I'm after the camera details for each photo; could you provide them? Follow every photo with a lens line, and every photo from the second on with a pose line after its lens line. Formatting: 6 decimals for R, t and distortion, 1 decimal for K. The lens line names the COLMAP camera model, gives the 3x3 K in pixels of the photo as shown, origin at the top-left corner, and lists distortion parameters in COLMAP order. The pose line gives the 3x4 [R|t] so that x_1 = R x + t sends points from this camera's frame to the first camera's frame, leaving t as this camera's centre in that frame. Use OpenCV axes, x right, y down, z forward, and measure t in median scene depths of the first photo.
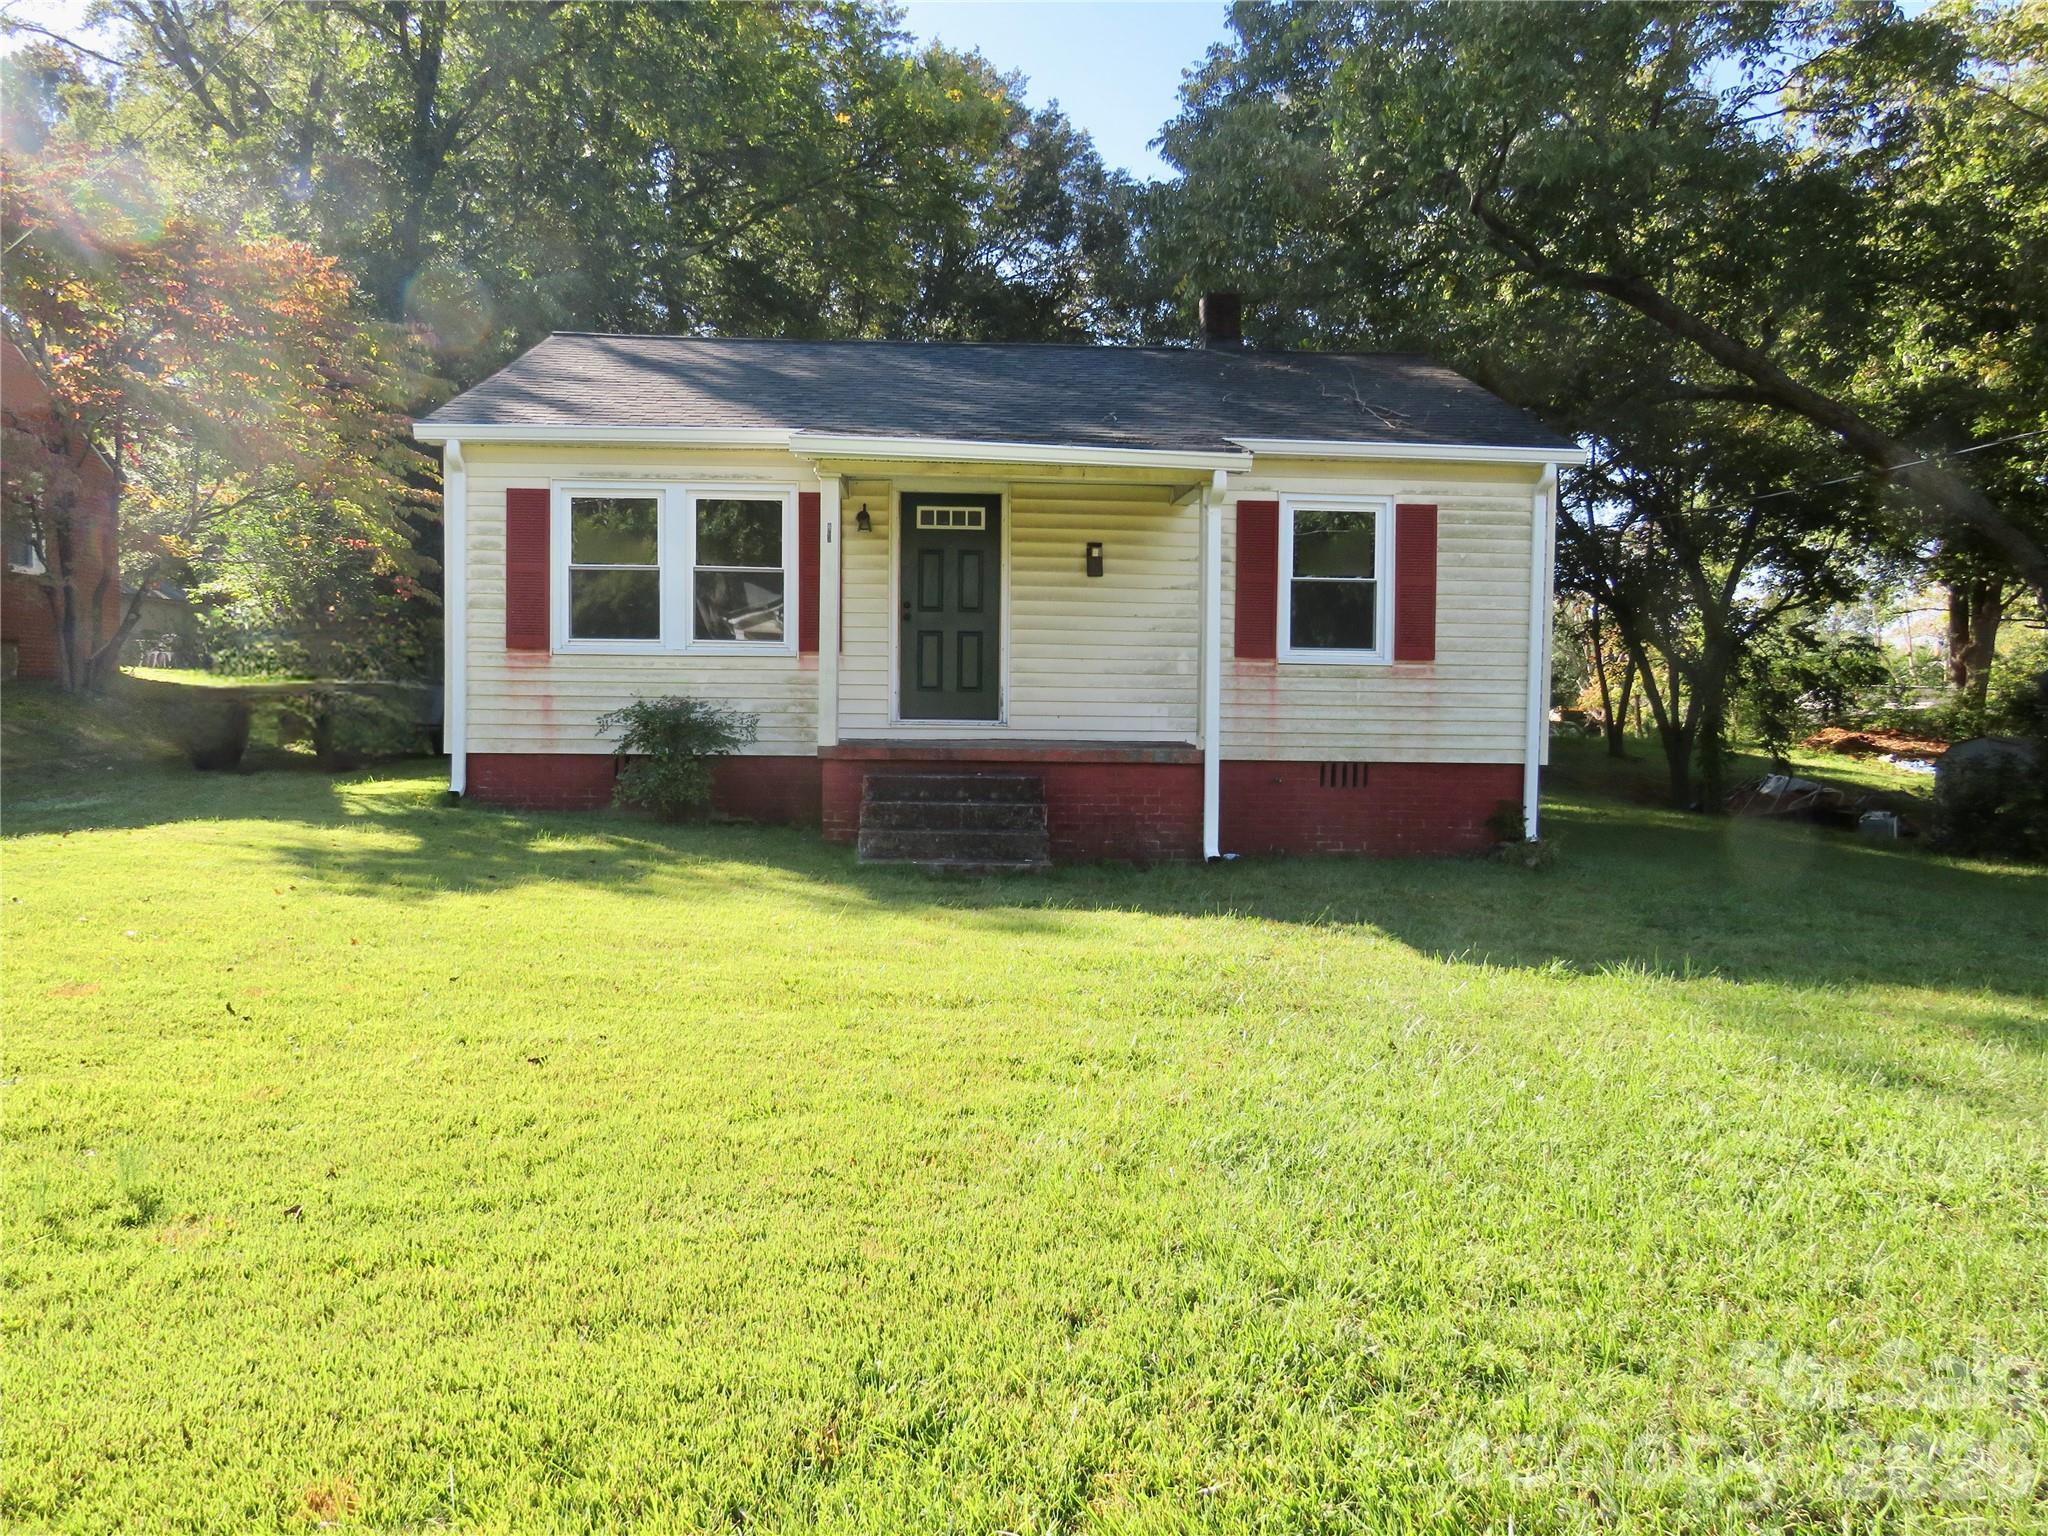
lens RADIAL K [[1462.5, 0, 1032.8], [0, 1462.5, 769.7], [0, 0, 1]] dist [0.003528, 0.006554]
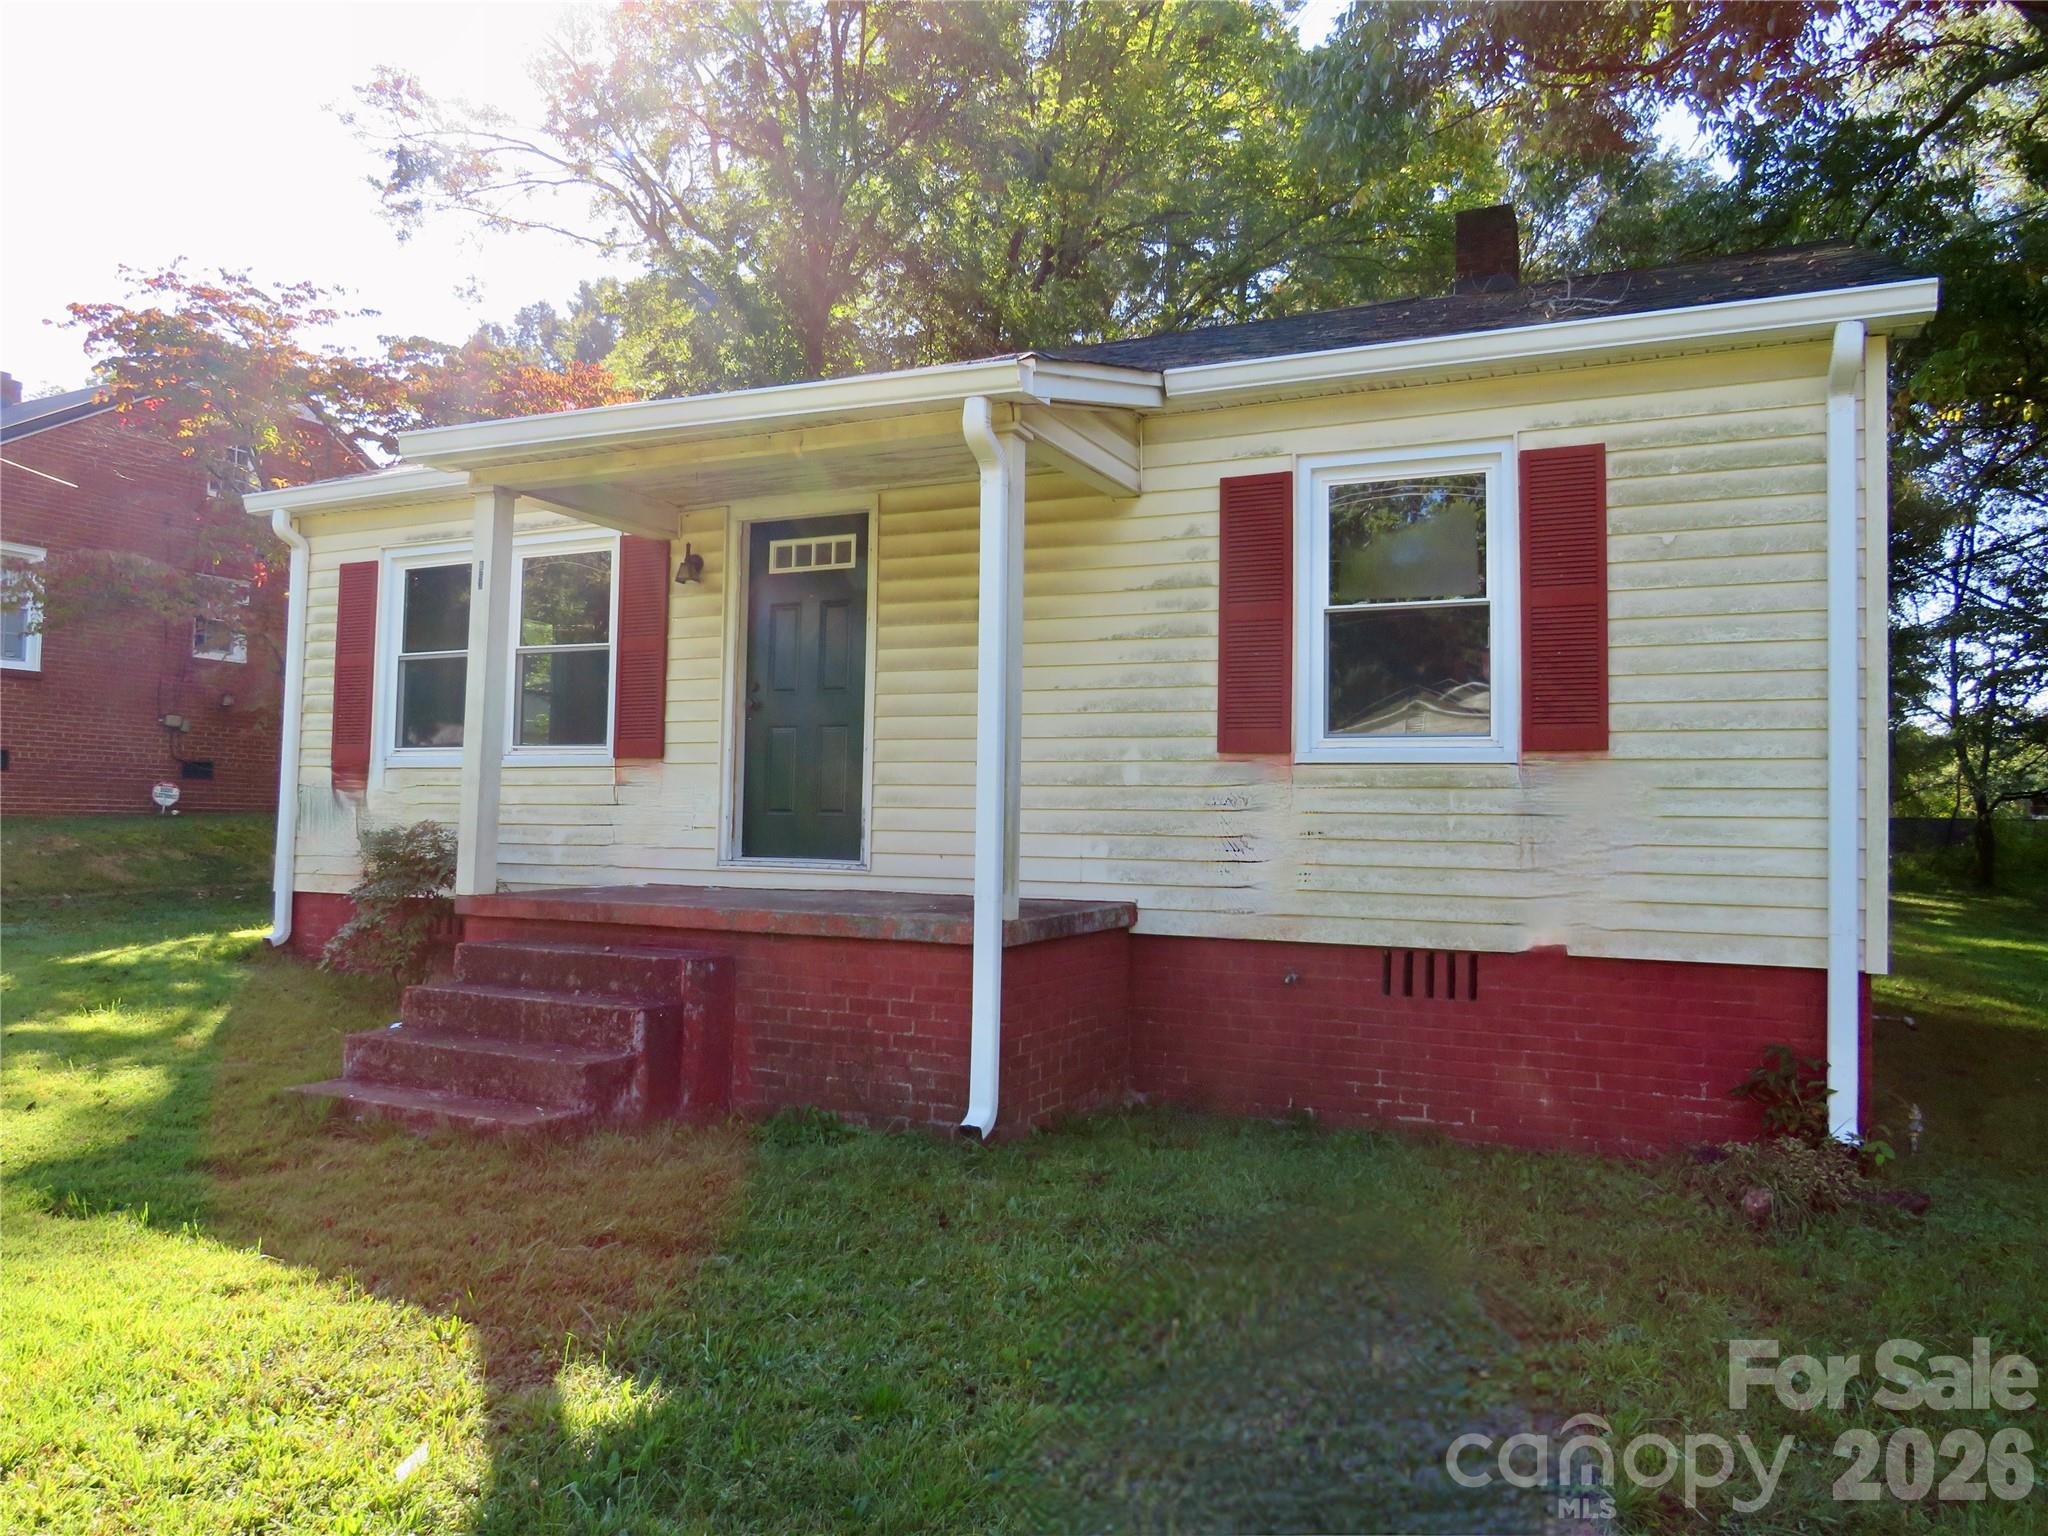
lens RADIAL K [[1462.5, 0, 1016.7], [0, 1462.5, 768.2], [0, 0, 1]] dist [0.003528, 0.006554]
pose [[0.874442, -0.018542, -0.484775, 0.342036], [-0.030157, 0.995259, -0.092465, -0.017080], [0.484192, 0.095475, 0.869737, 0.474661]]
